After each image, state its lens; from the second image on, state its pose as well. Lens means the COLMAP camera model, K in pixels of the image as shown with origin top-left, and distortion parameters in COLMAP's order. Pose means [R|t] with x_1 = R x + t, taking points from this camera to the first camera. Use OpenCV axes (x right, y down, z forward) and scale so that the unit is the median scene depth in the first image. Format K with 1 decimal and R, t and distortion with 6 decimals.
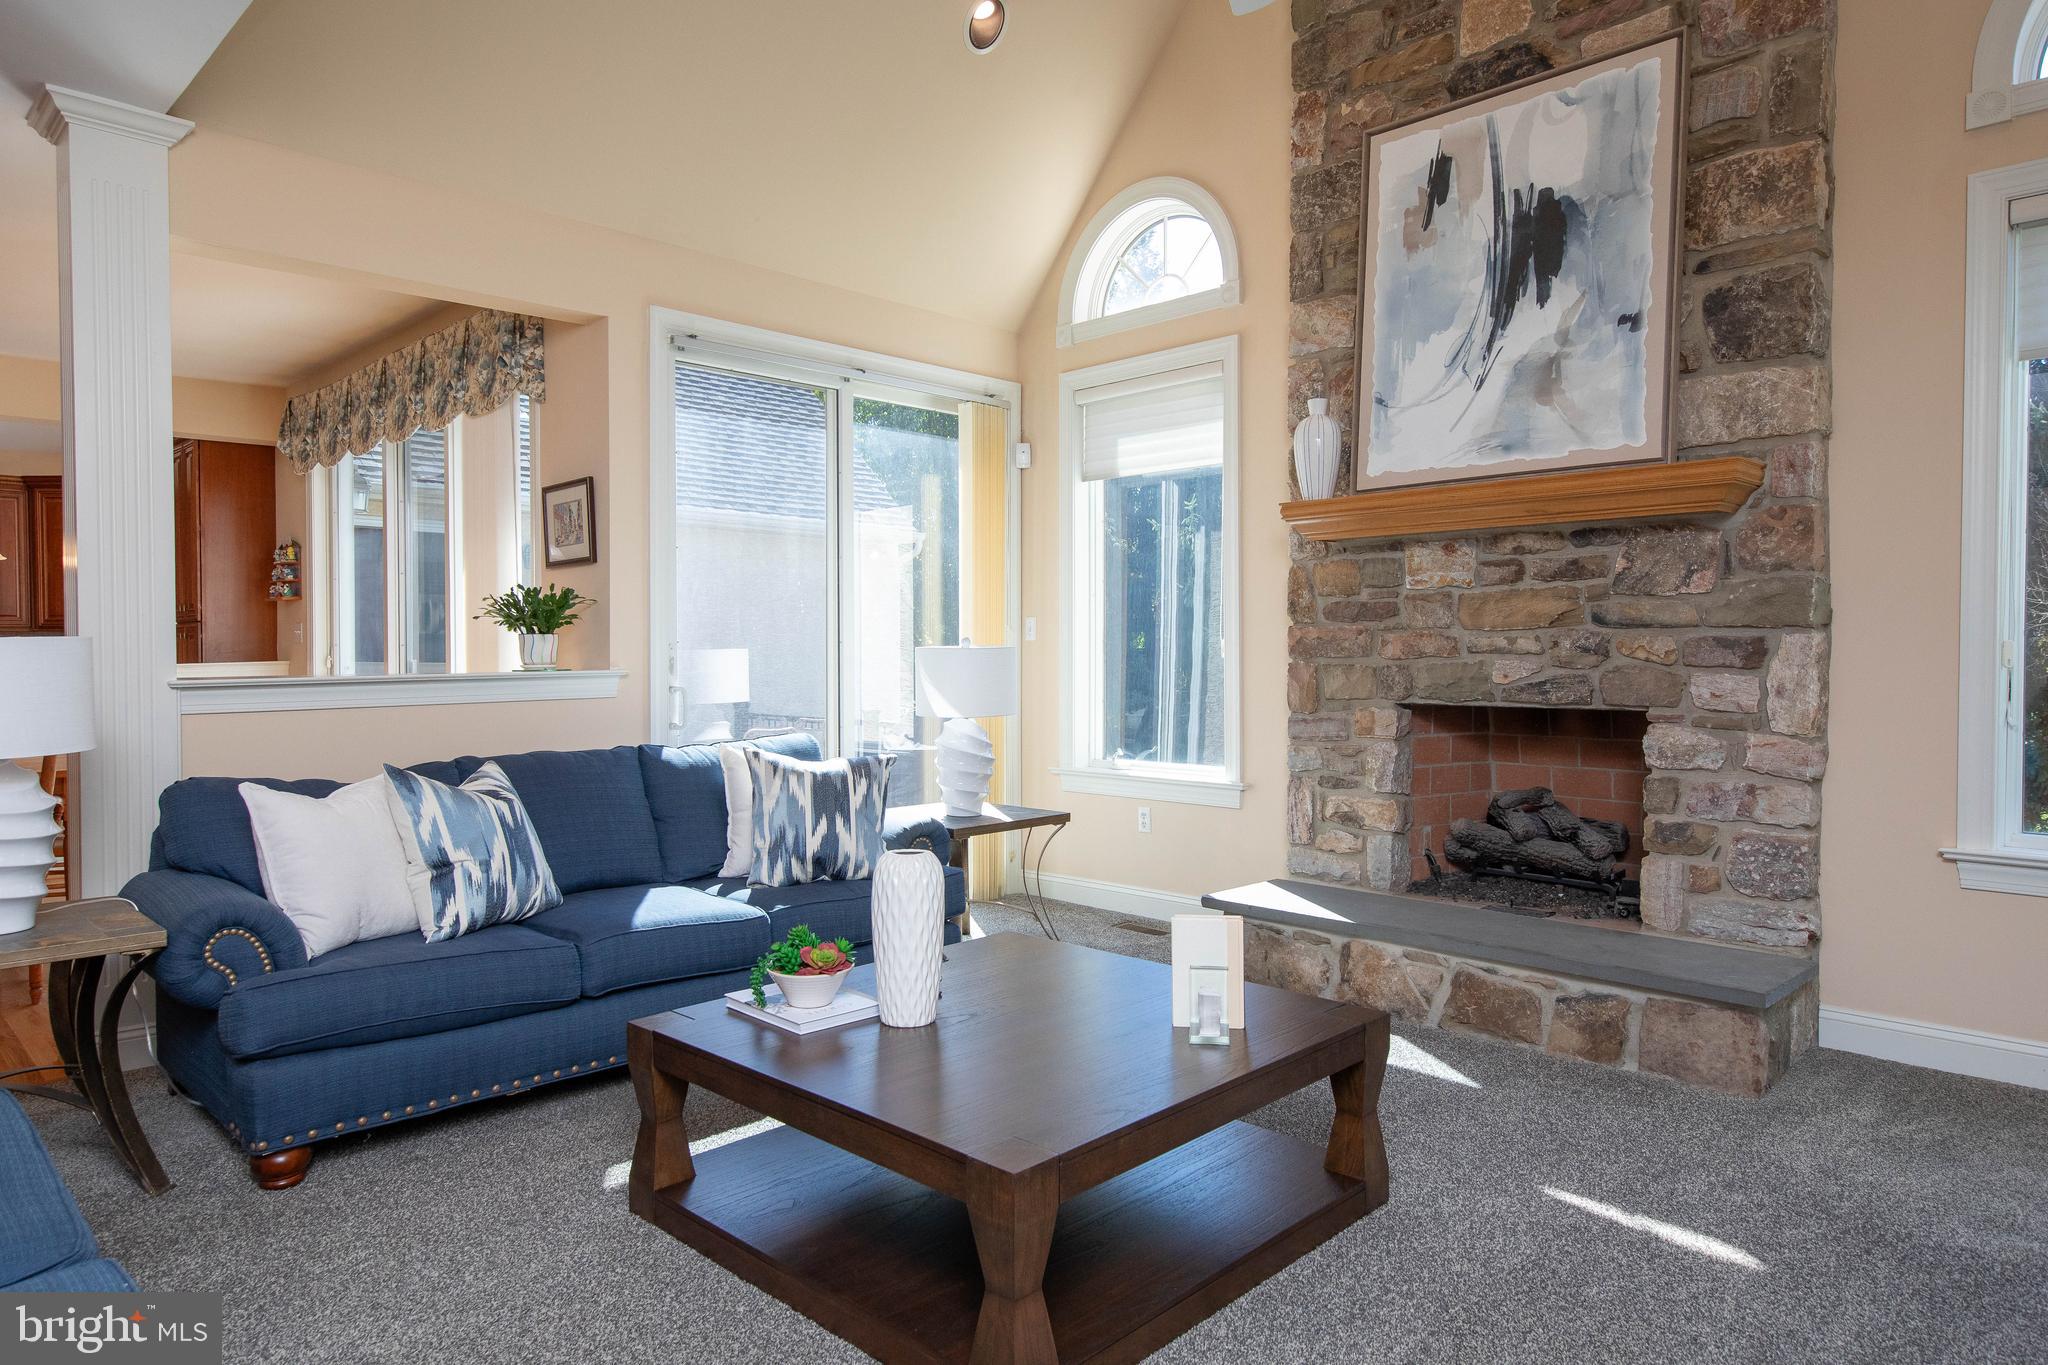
lens RADIAL K [[1264.9, 0, 1024.0], [0, 1264.9, 682.5], [0, 0, 1]] dist [0.008575, 0.001252]
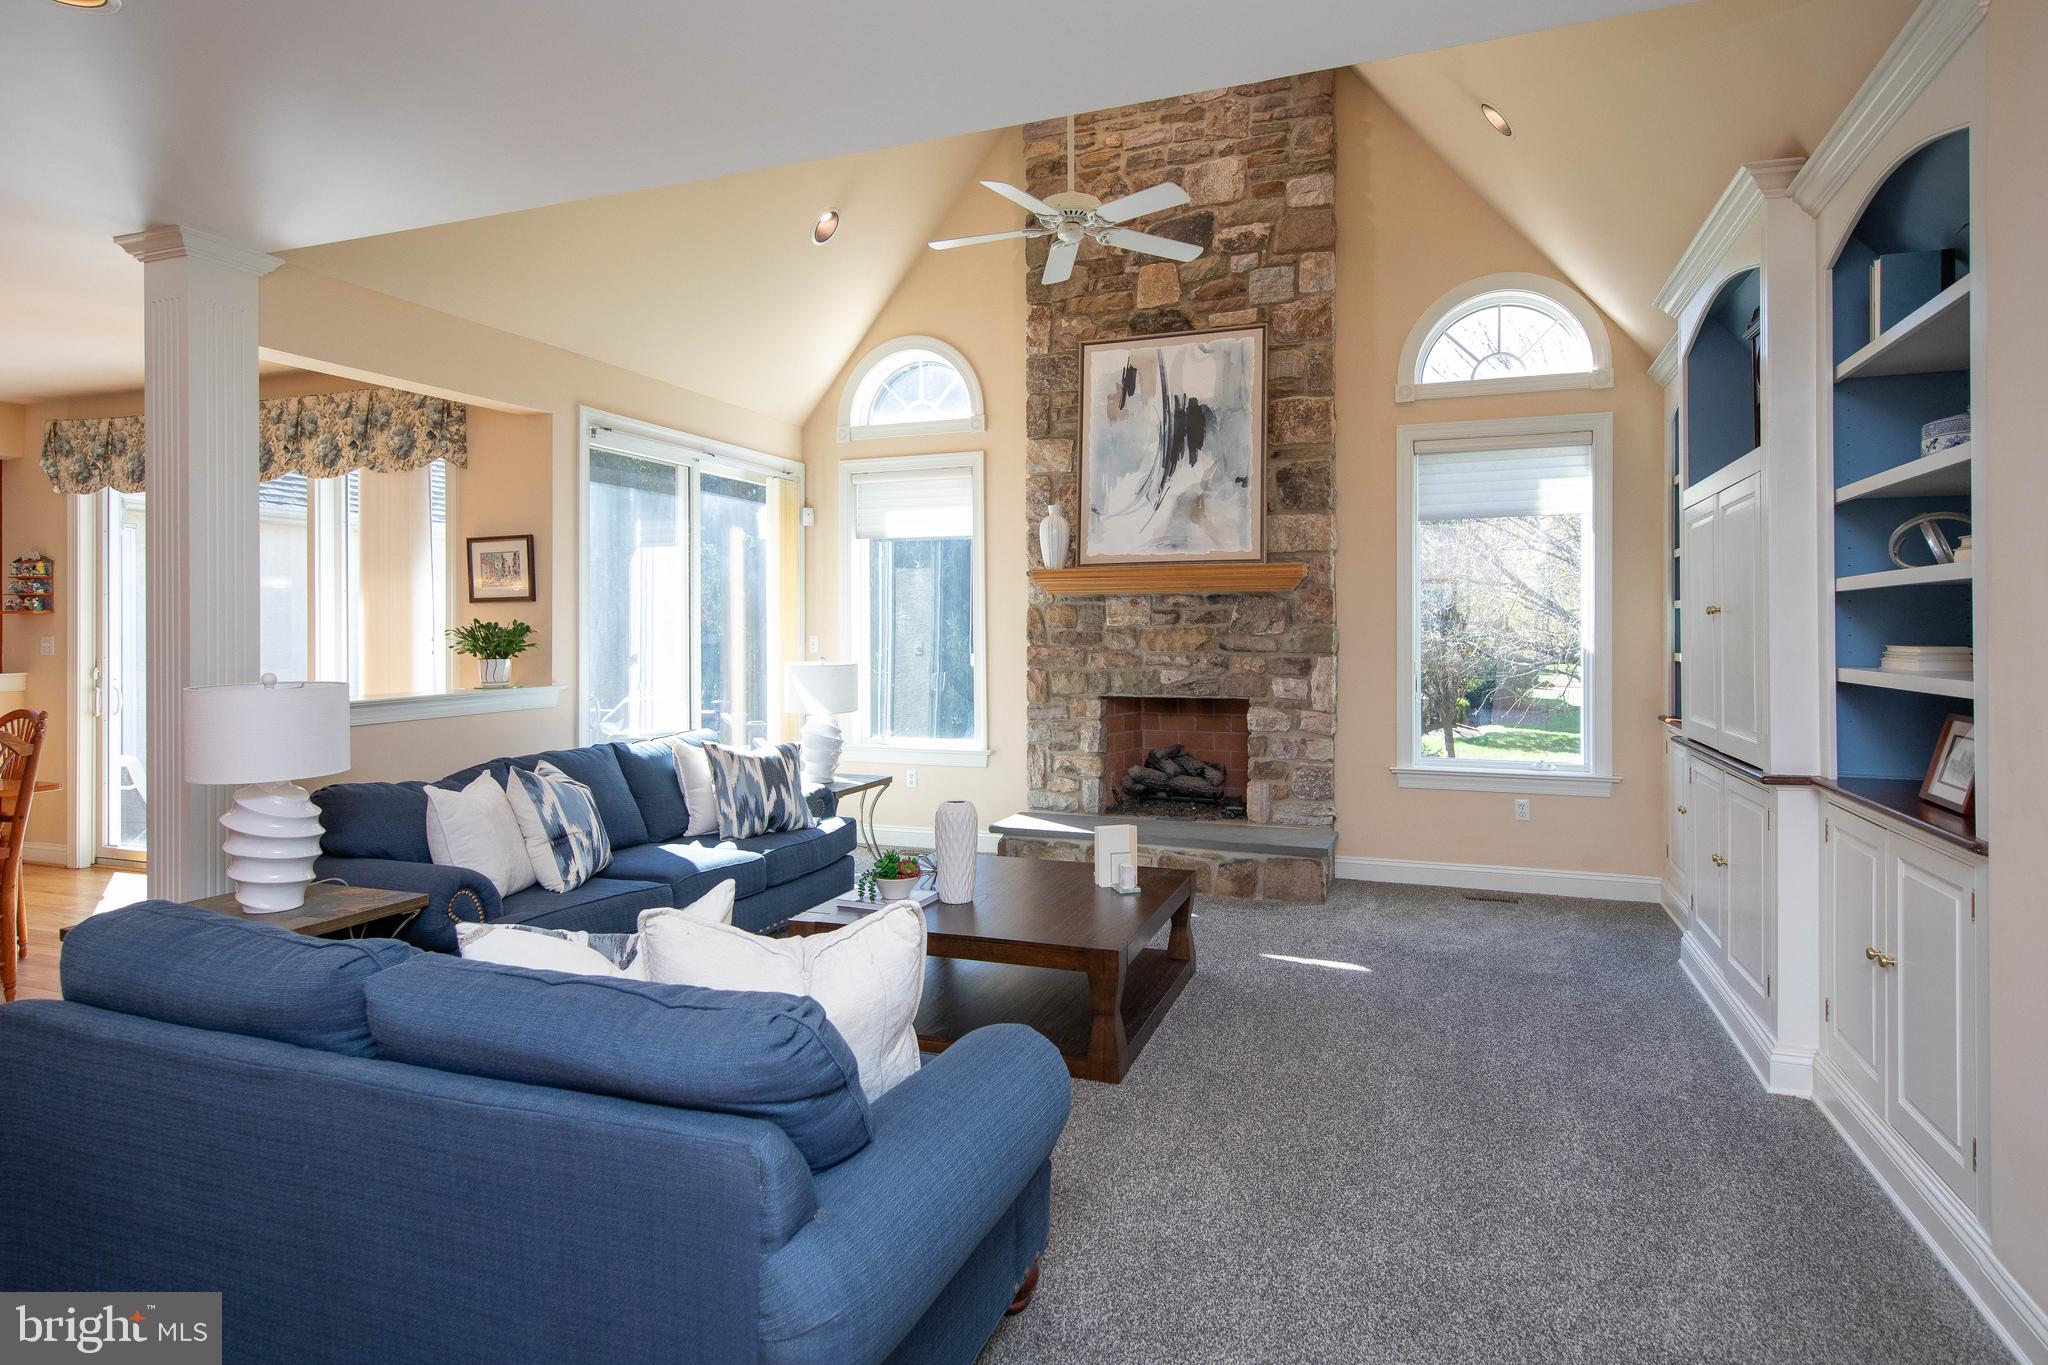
lens RADIAL K [[1094.5, 0, 1045.0], [0, 1094.5, 632.6], [0, 0, 1]] dist [0.001495, -0.000226]
pose [[0.908546, -0.001587, 0.417783, -0.384408], [0.011643, 0.999701, -0.021522, -0.038653], [-0.417624, 0.024418, 0.908292, -0.256116]]
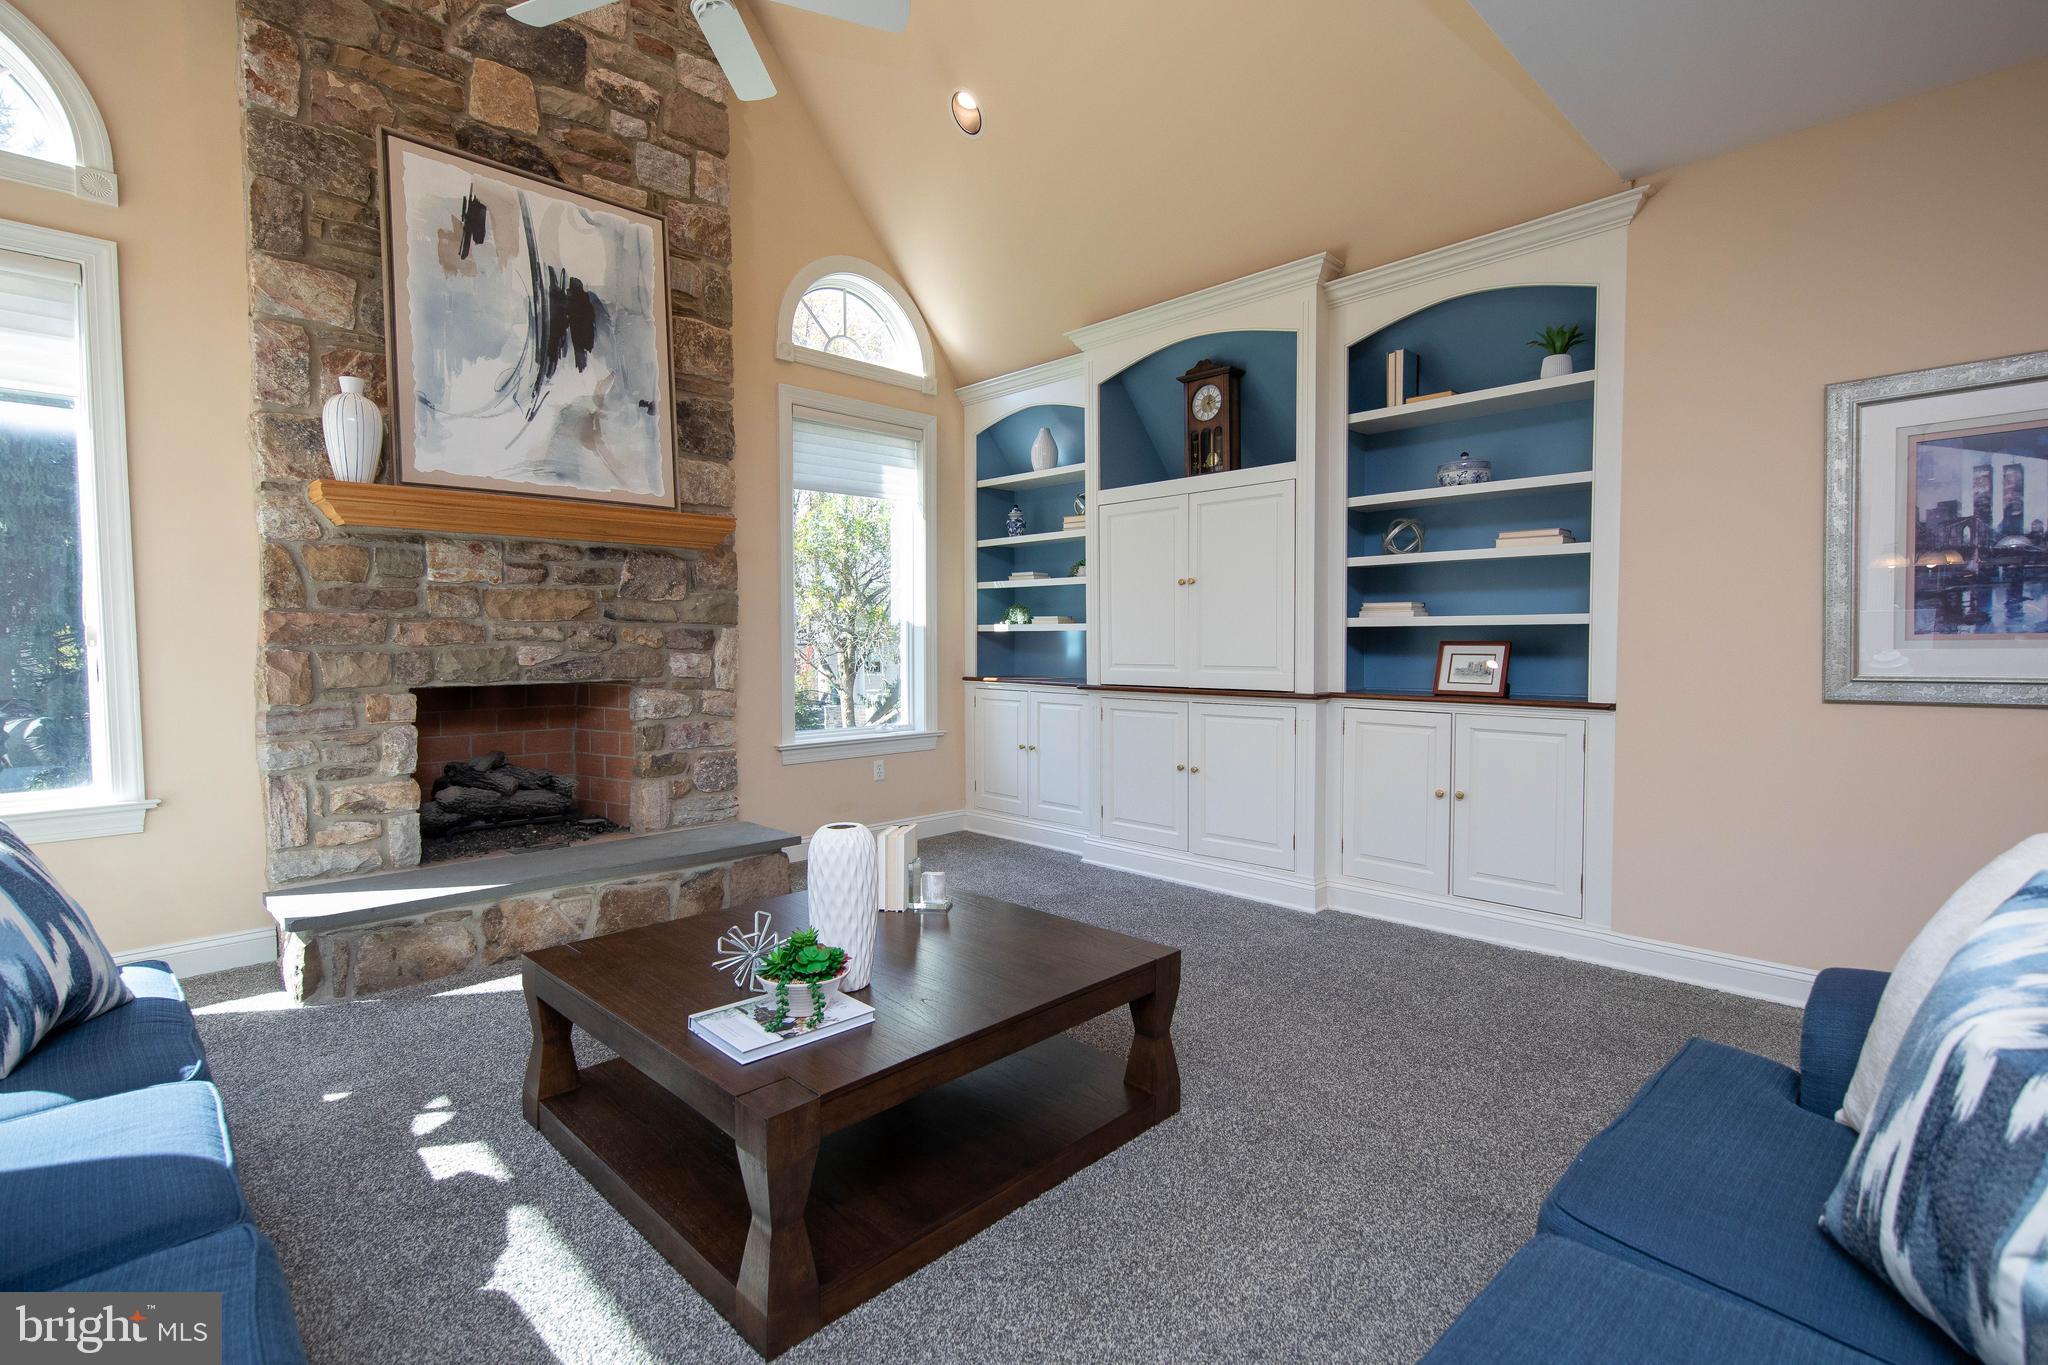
lens RADIAL K [[964.7, 0, 1024.0], [0, 964.7, 682.5], [0, 0, 1]] dist [0.001363, -0.000772]
pose [[-0.007650, -0.042898, 0.999050, -0.569898], [0.027632, 0.998689, 0.043094, -0.009749], [-0.999589, 0.027935, -0.006455, 0.546446]]
